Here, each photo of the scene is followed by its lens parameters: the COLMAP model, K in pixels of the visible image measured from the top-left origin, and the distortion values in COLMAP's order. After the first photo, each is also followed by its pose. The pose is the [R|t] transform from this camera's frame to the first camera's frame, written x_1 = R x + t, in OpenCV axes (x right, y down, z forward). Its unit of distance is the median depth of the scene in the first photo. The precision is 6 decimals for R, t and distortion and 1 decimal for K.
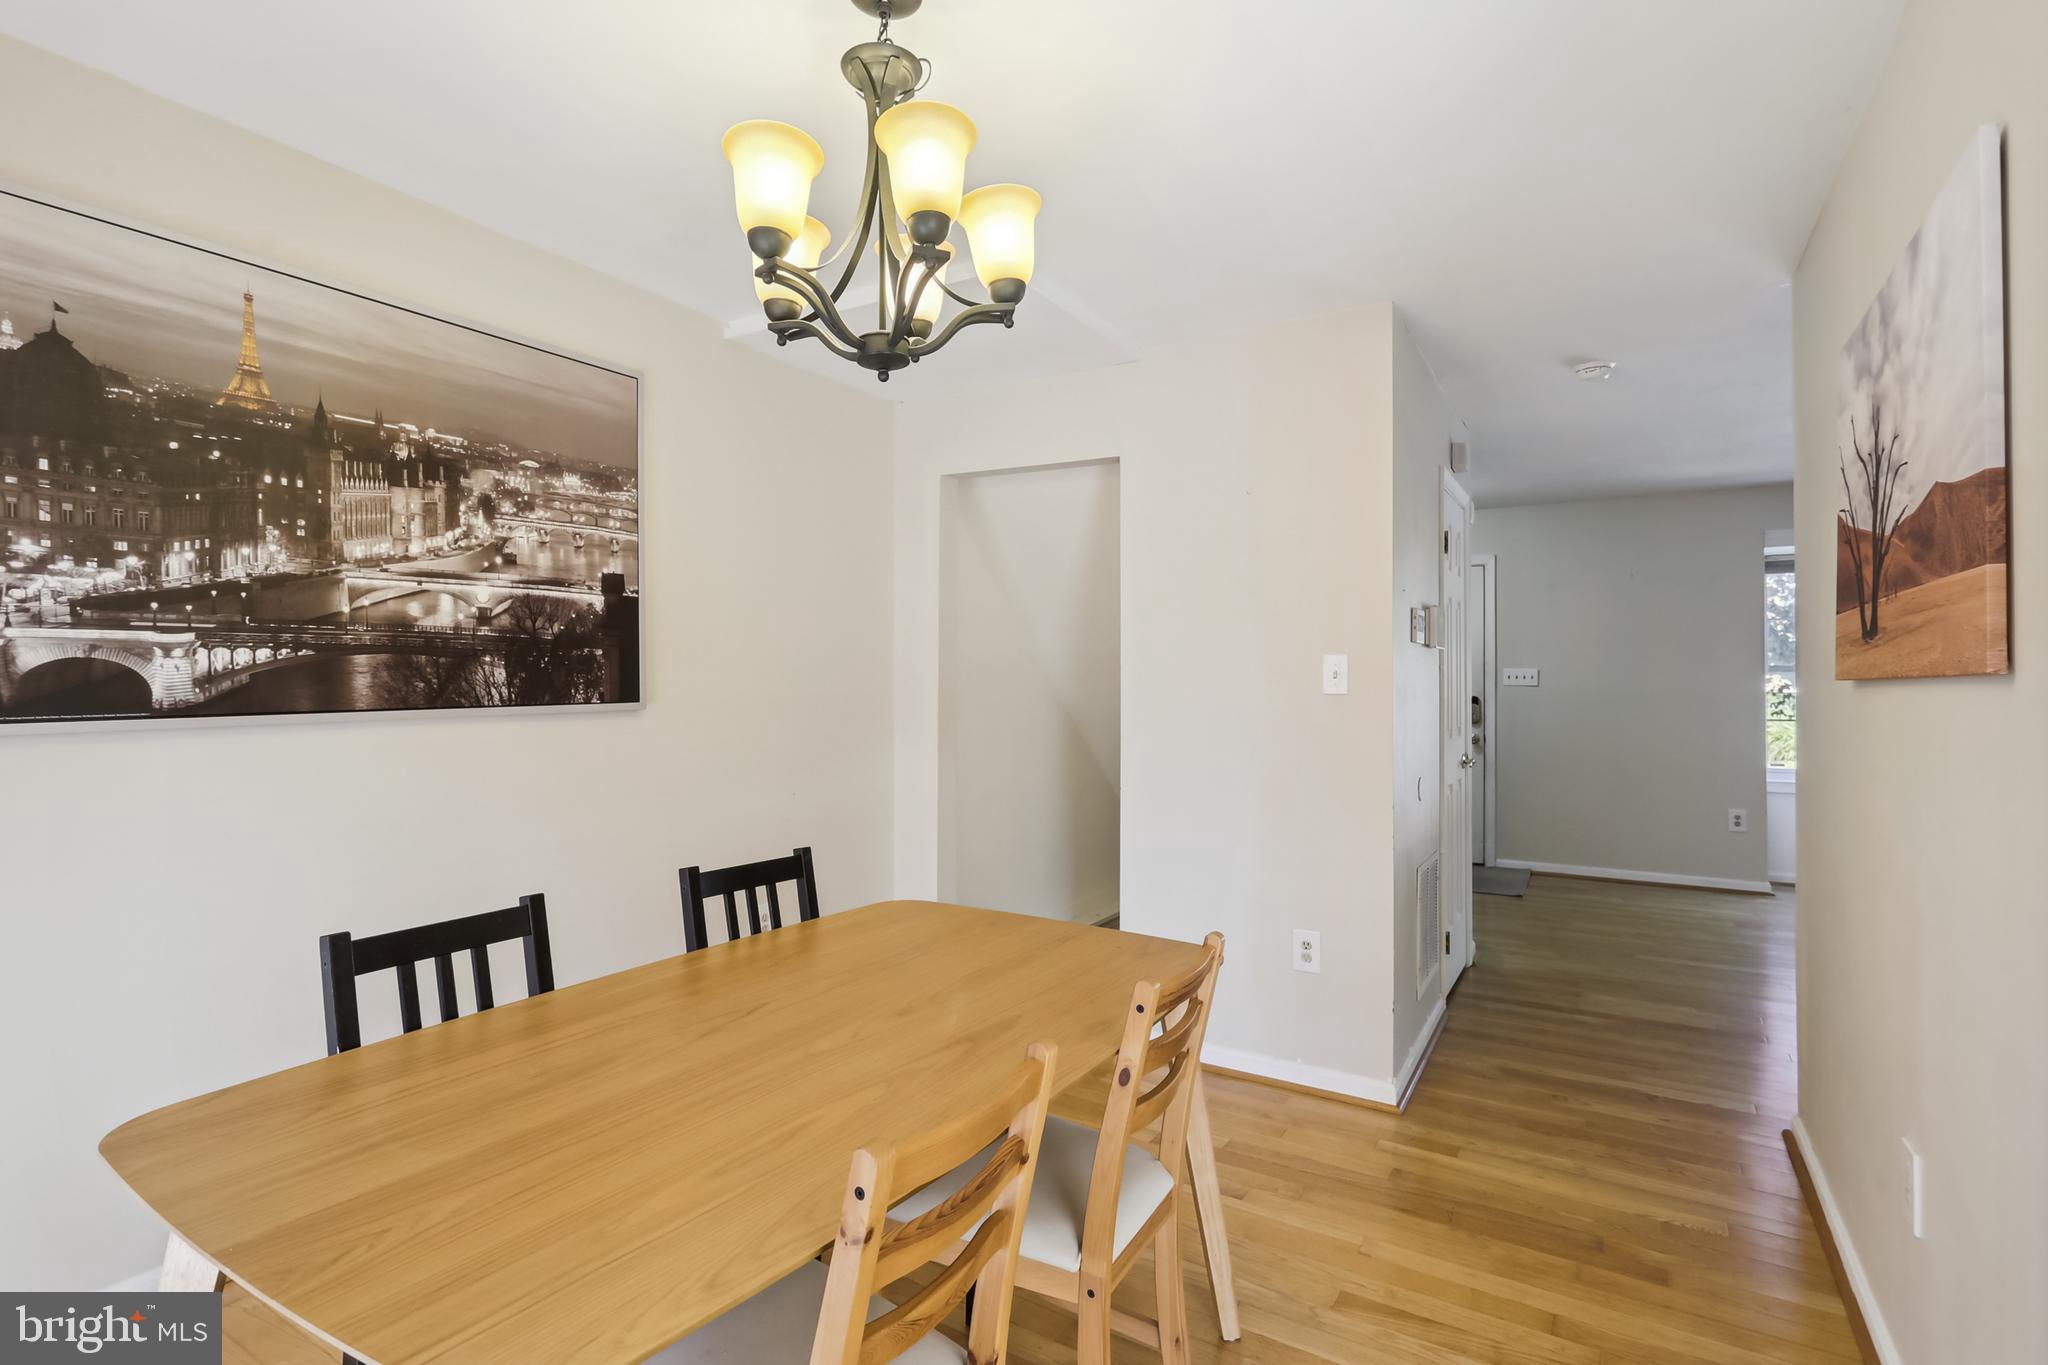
lens RADIAL K [[973.6, 0, 1024.0], [0, 973.6, 682.5], [0, 0, 1]] dist [0.000366, 0.000162]
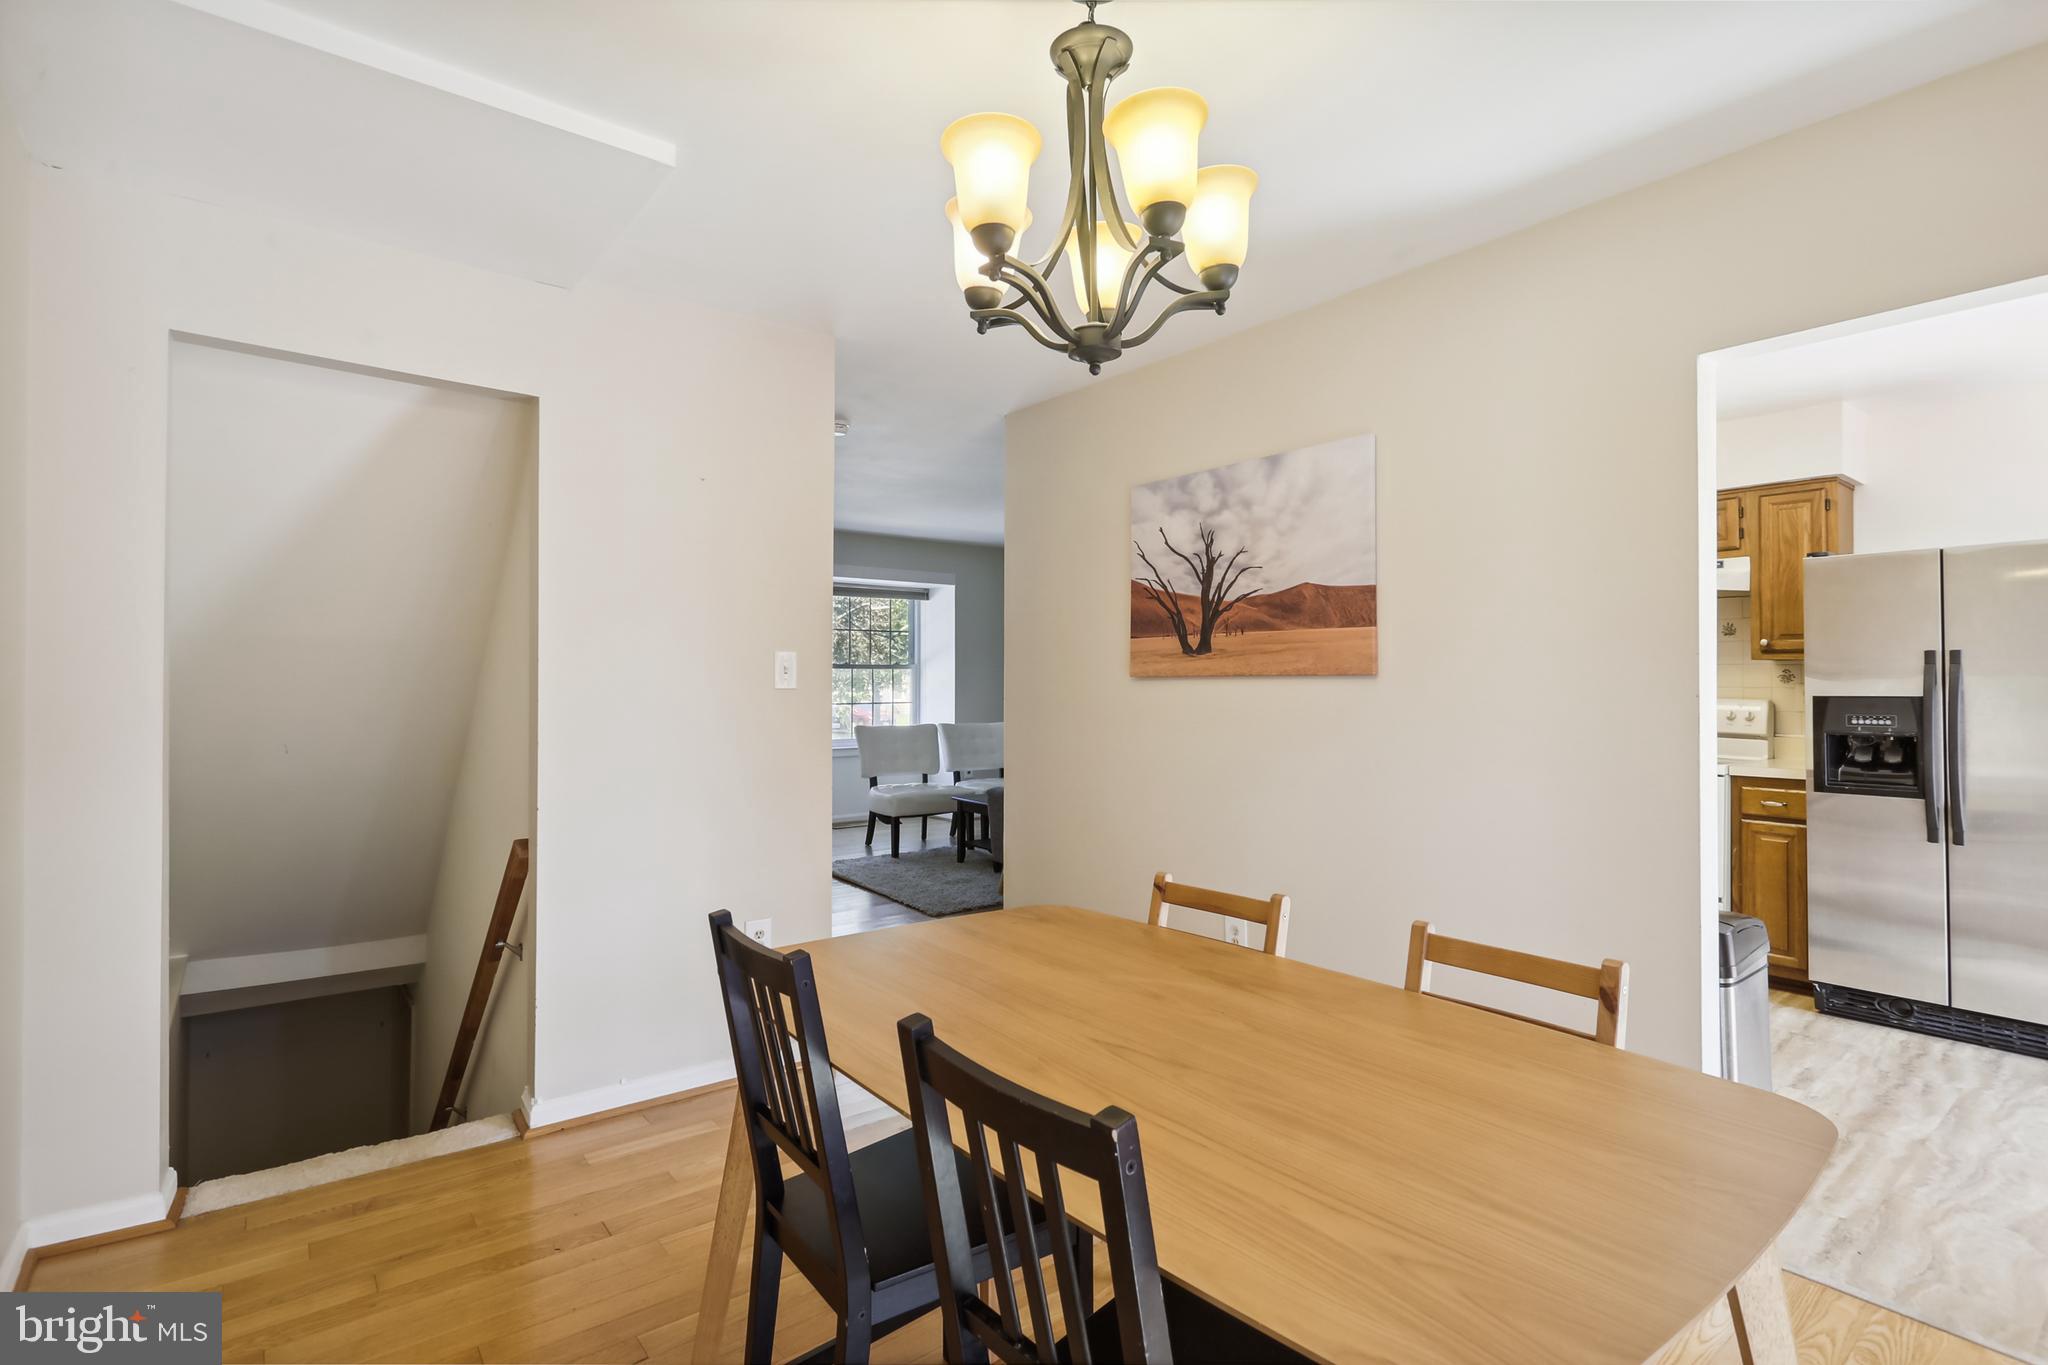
lens RADIAL K [[973.6, 0, 1024.0], [0, 973.6, 682.5], [0, 0, 1]] dist [0.000366, 0.000162]
pose [[0.361775, -0.003661, 0.932258, -1.075937], [0.001049, 0.999993, 0.003520, 0.001128], [-0.932265, -0.000295, 0.361776, 0.710592]]
